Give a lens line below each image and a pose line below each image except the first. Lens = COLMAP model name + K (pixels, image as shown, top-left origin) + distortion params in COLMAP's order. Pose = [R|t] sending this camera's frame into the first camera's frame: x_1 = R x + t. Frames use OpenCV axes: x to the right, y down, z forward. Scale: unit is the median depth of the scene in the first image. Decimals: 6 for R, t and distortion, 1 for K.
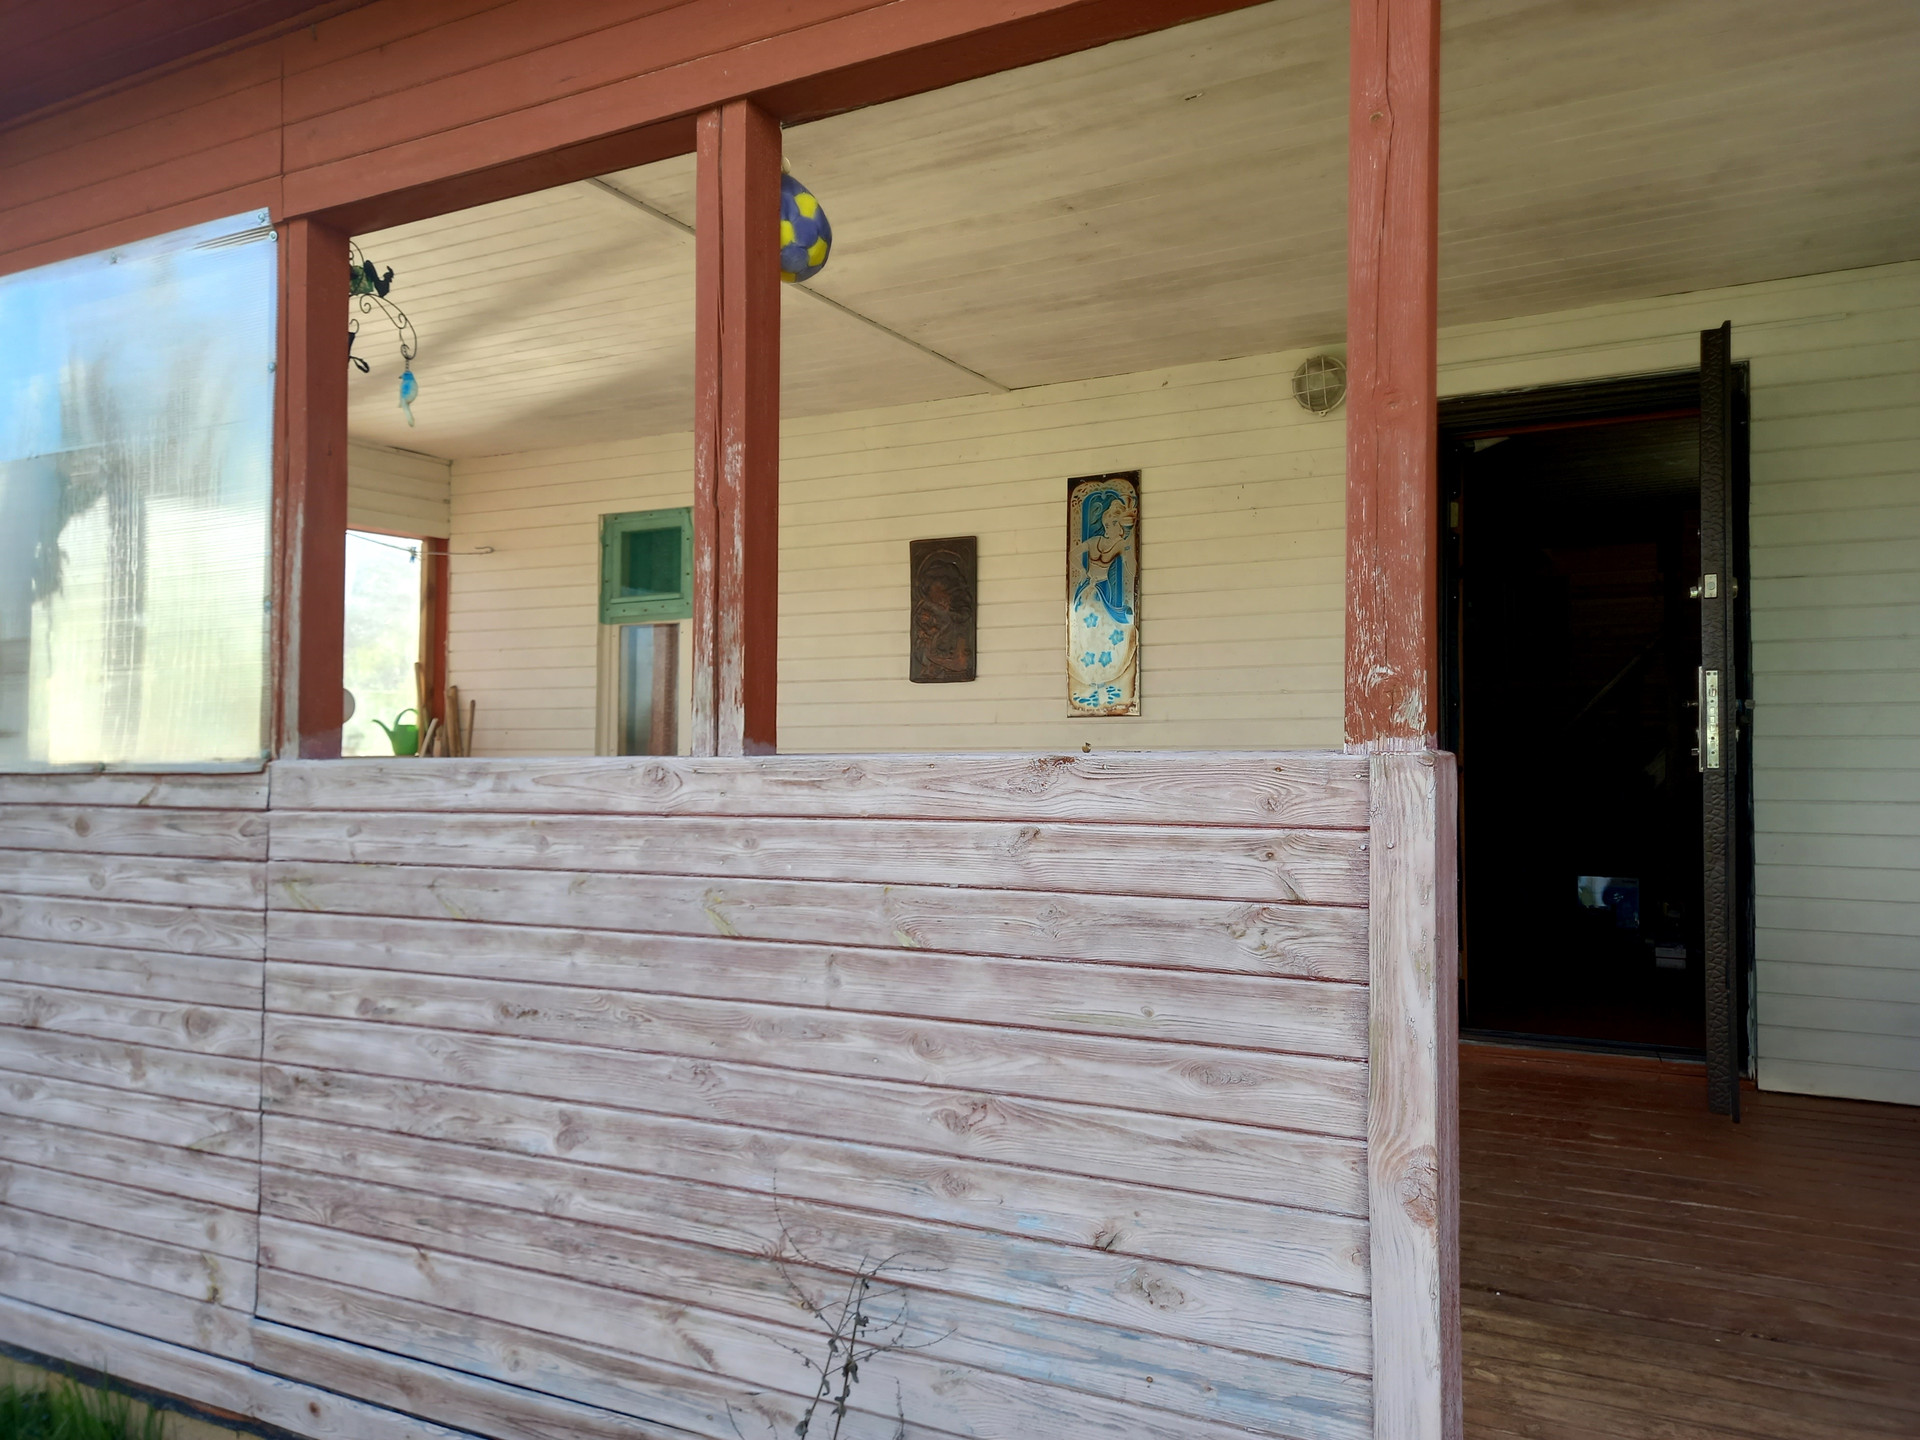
lens RADIAL K [[1395.3, 0, 953.8], [0, 1395.3, 727.4], [0, 0, 1]] dist [0.068442, -0.051259]
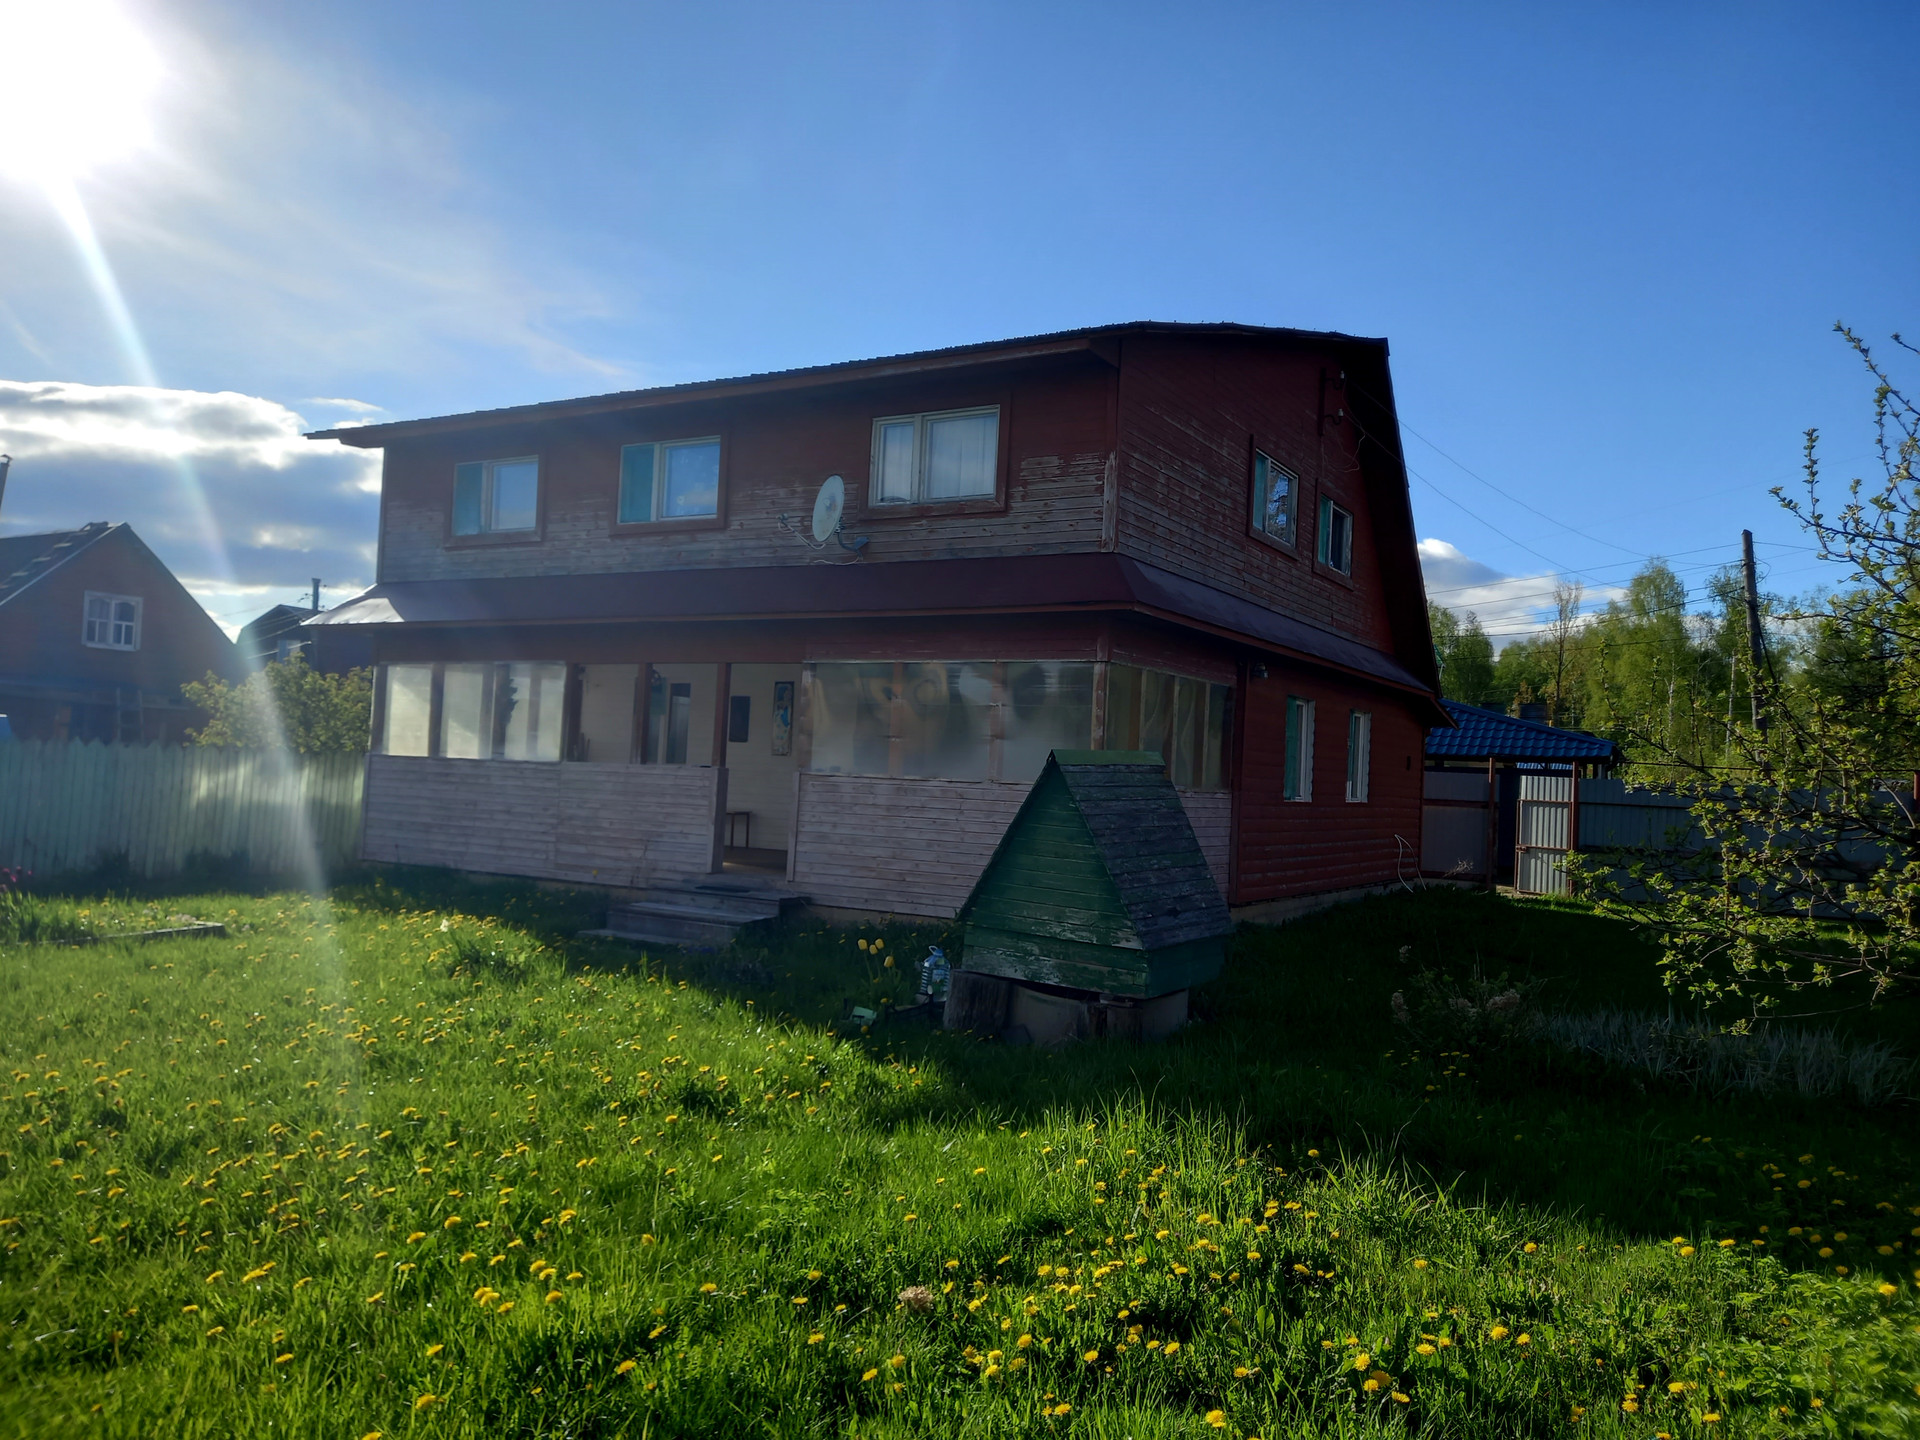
lens RADIAL K [[1395.3, 0, 971.5], [0, 1395.3, 717.8], [0, 0, 1]] dist [0.068442, -0.051259]
pose [[0.998447, 0.040562, -0.038180, 1.347903], [-0.040939, 0.999120, -0.009127, -0.167041], [0.037777, 0.010676, 0.999229, -4.513728]]
